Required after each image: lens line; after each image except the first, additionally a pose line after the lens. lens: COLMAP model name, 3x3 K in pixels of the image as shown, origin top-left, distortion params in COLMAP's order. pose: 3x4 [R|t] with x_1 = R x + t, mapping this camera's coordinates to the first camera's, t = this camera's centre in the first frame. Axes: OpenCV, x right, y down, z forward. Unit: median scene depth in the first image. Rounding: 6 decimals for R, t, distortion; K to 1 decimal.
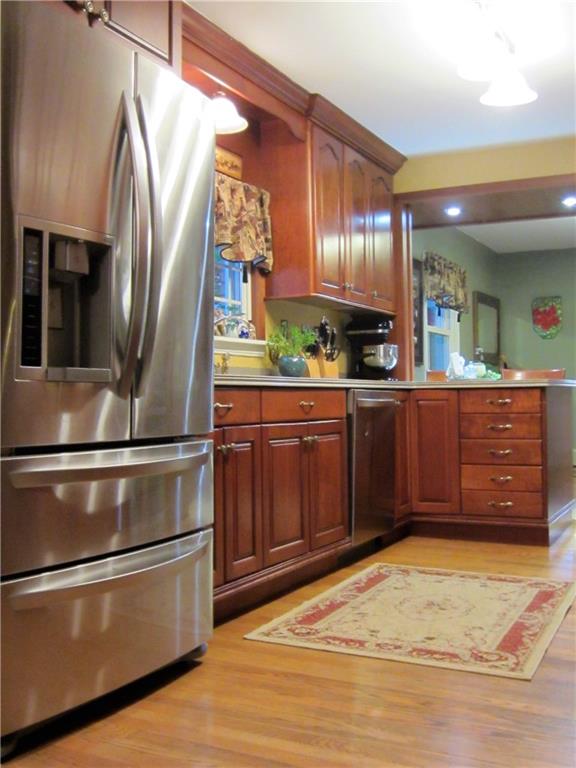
lens RADIAL K [[833.6, 0, 300.7], [0, 833.6, 383.0], [0, 0, 1]] dist [-0.014167, -0.037261]
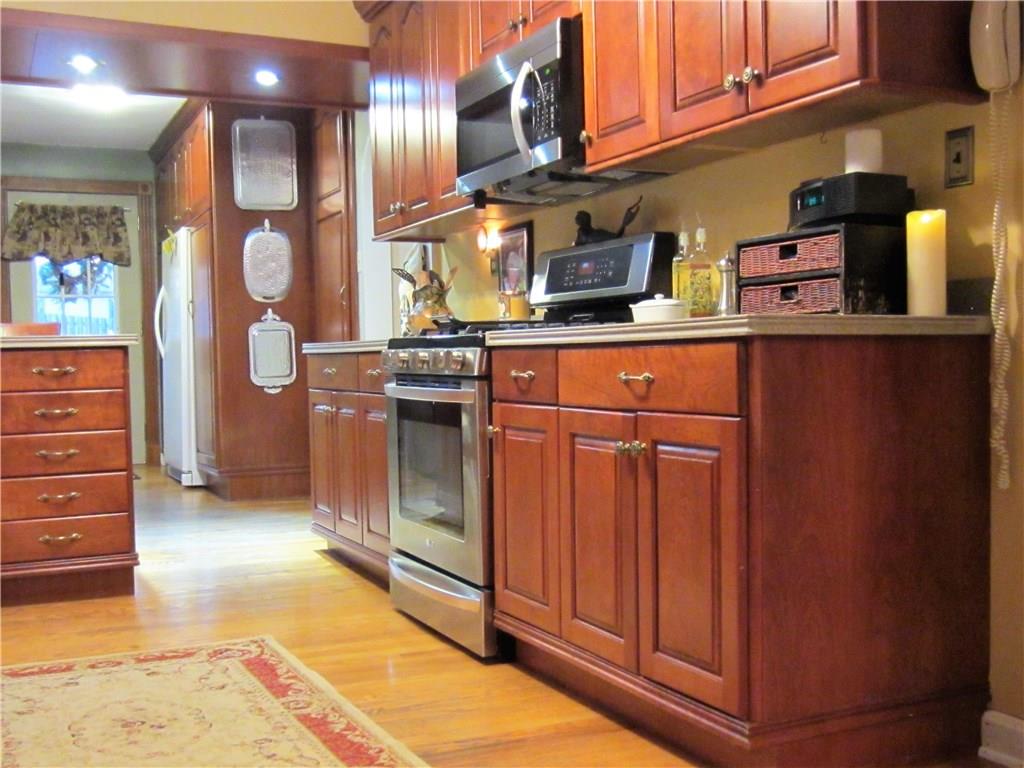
lens RADIAL K [[1111.5, 0, 518.3], [0, 1111.5, 390.4], [0, 0, 1]] dist [-0.014167, -0.037261]
pose [[0.599605, -0.030286, 0.799723, -0.208424], [-0.002548, 0.999206, 0.039750, 0.003417], [-0.800292, -0.025872, 0.599052, 0.246268]]
